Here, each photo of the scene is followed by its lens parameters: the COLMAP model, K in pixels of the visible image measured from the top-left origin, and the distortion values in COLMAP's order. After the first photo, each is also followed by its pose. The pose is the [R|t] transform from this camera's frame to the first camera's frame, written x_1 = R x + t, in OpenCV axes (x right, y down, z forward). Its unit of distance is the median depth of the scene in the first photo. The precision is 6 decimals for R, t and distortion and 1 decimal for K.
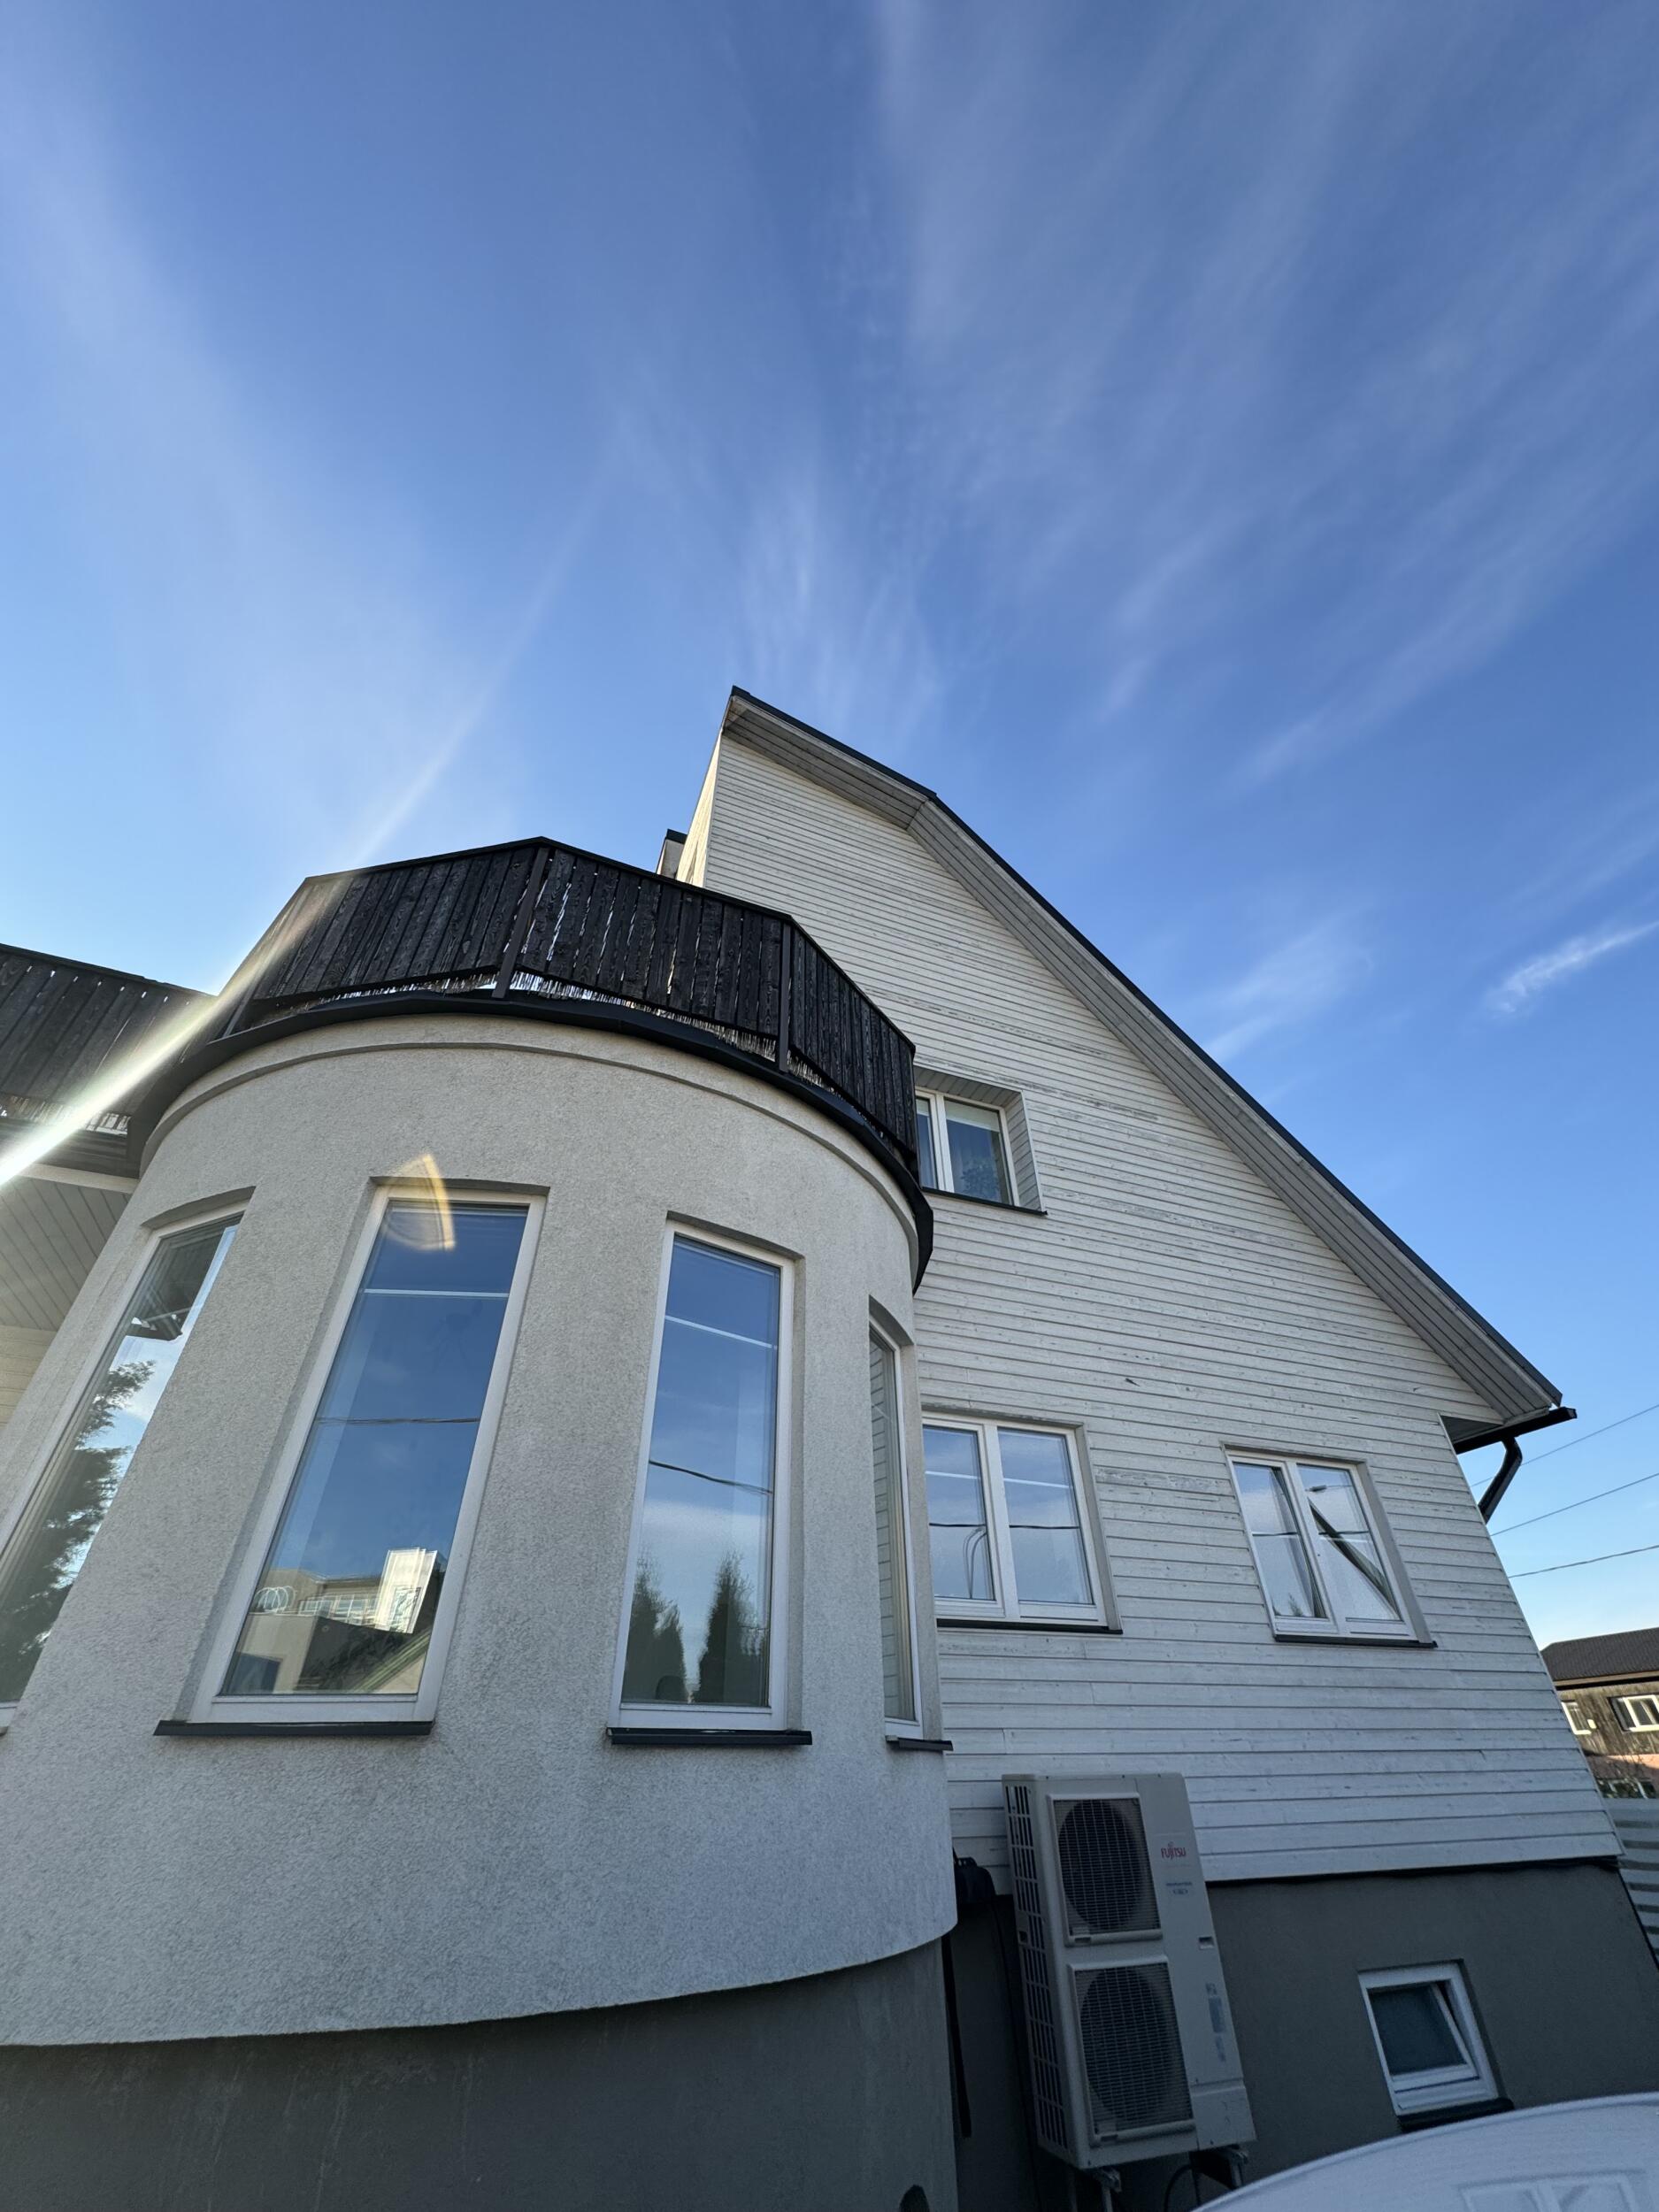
lens RADIAL K [[881.1, 0, 828.6], [0, 881.1, 1106.4], [0, 0, 1]] dist [-0.003123, -0.000284]
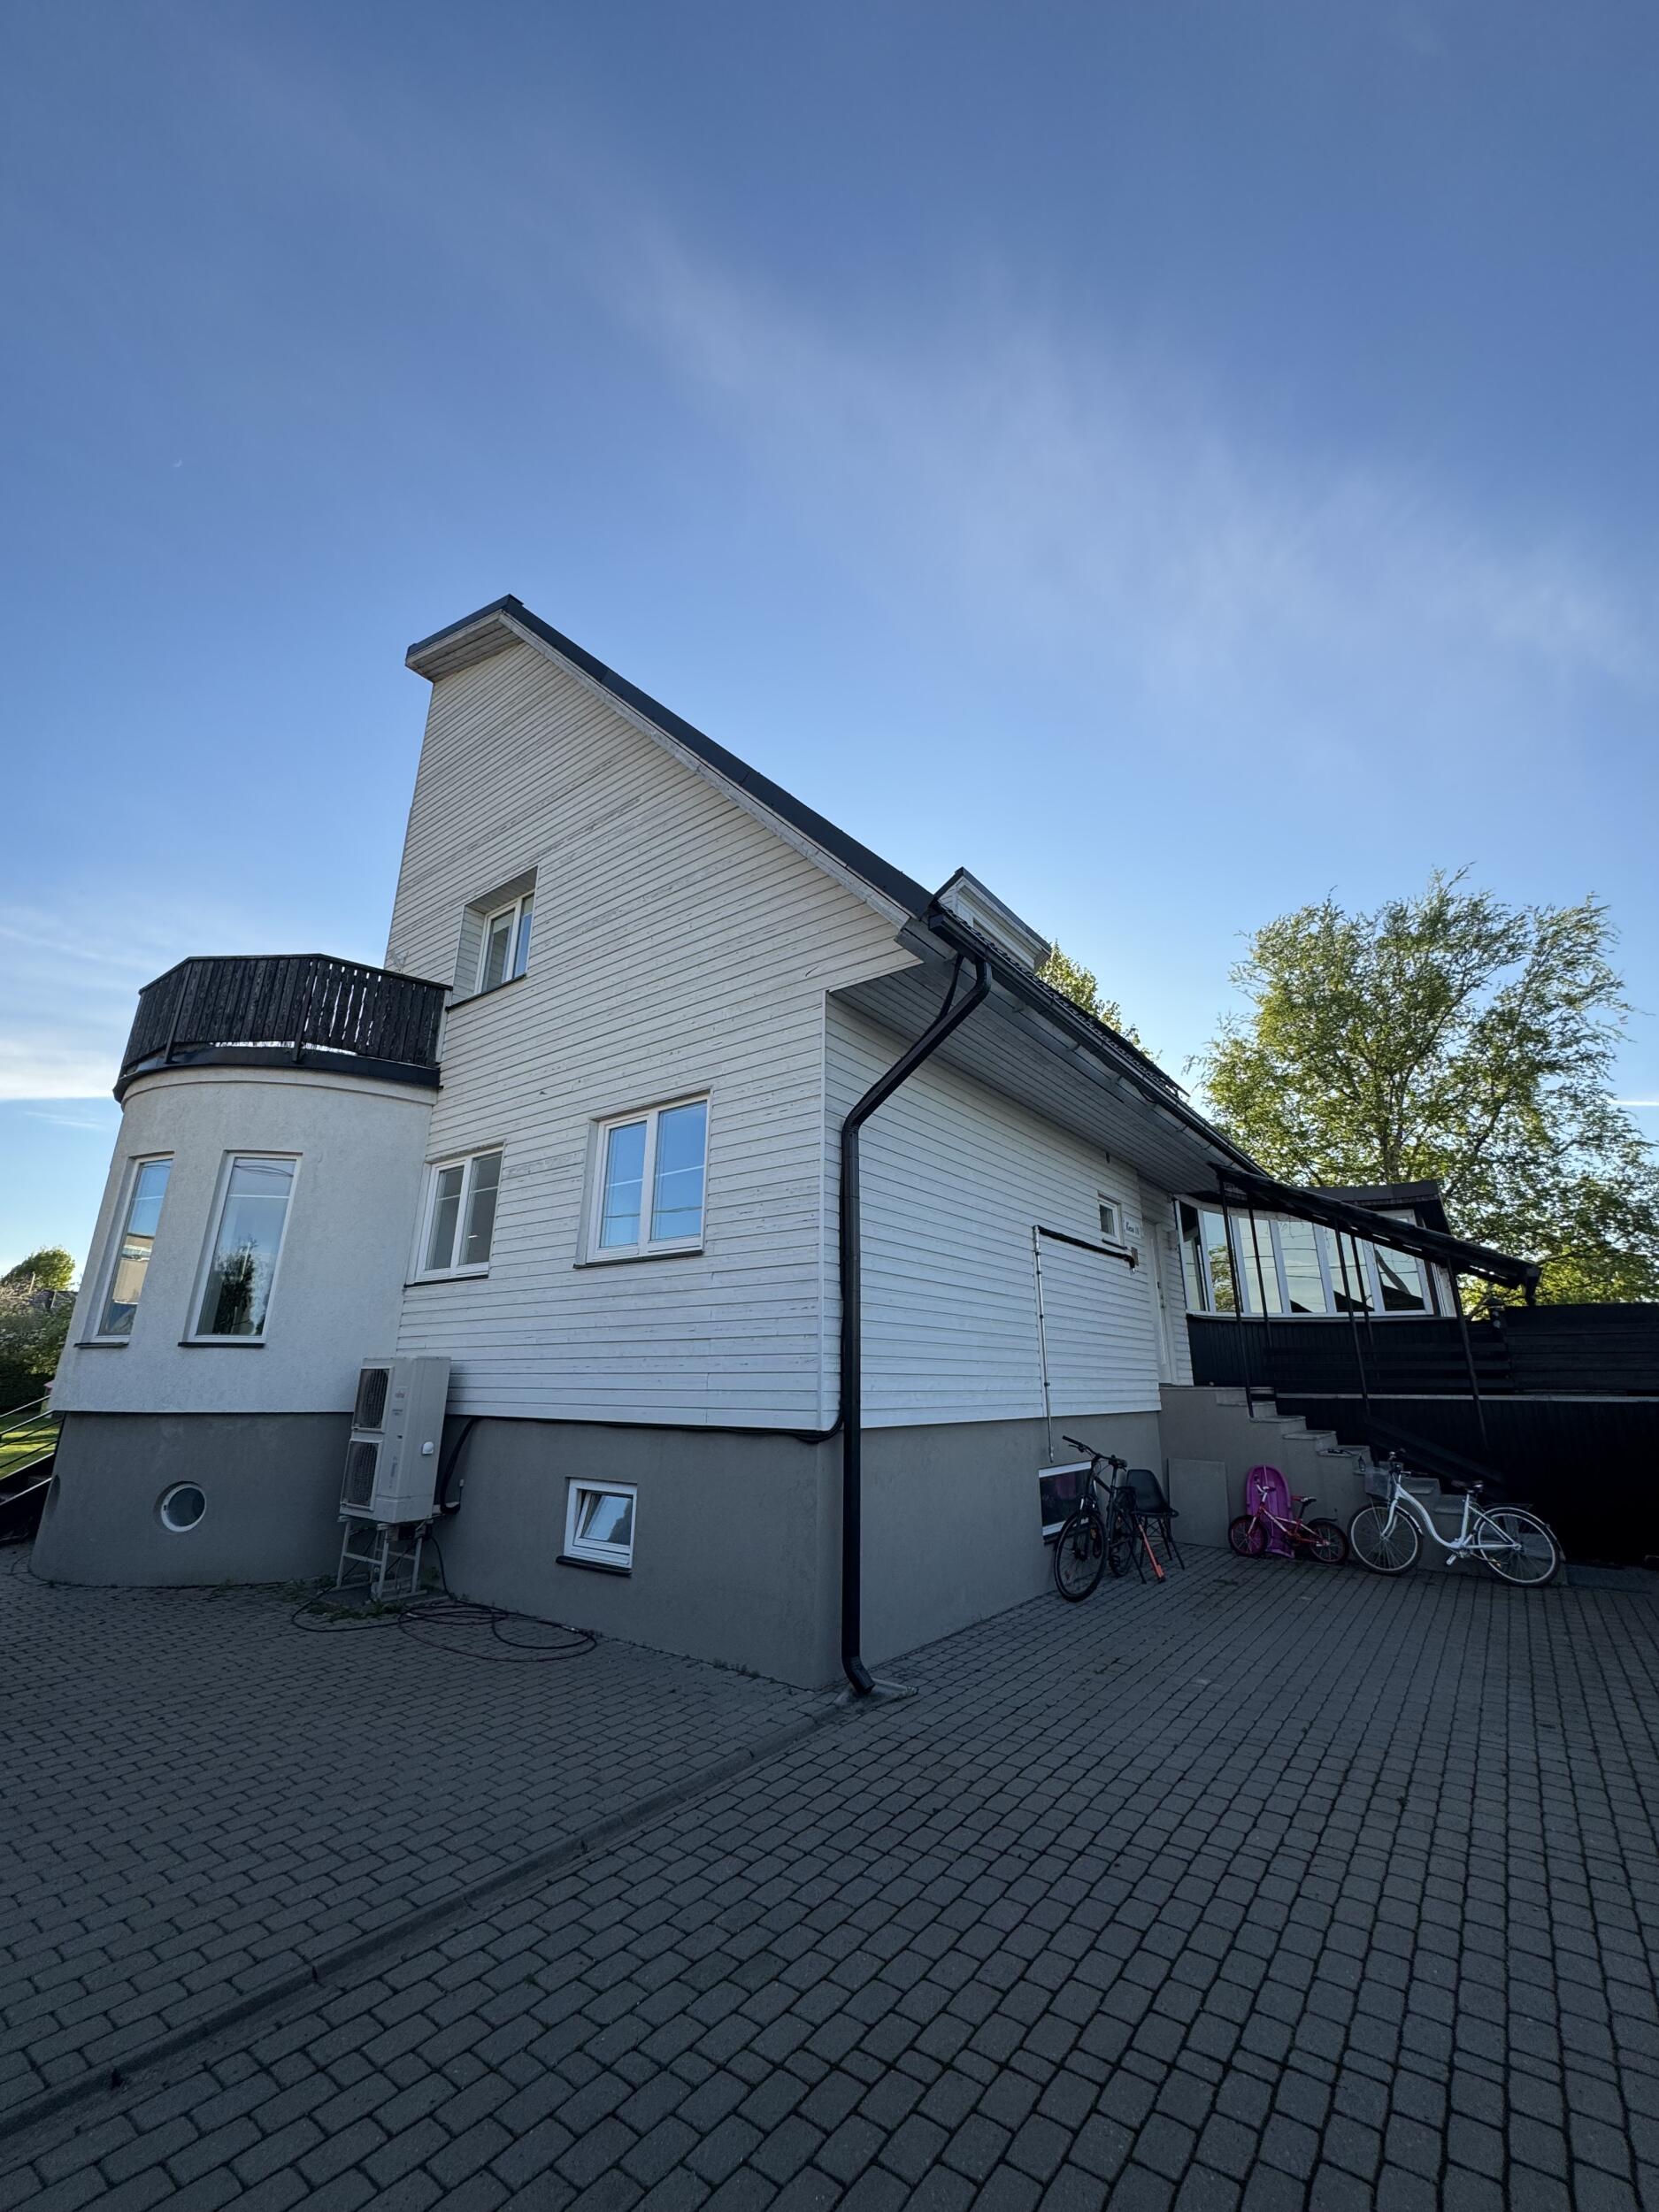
lens RADIAL K [[877.8, 0, 825.9], [0, 877.8, 1103.8], [0, 0, 1]] dist [-0.001137, -0.000051]
pose [[0.519527, -0.244834, -0.818626, 1.637123], [0.511091, 0.856825, 0.068097, 0.469388], [0.684746, -0.453770, 0.570276, 0.595675]]
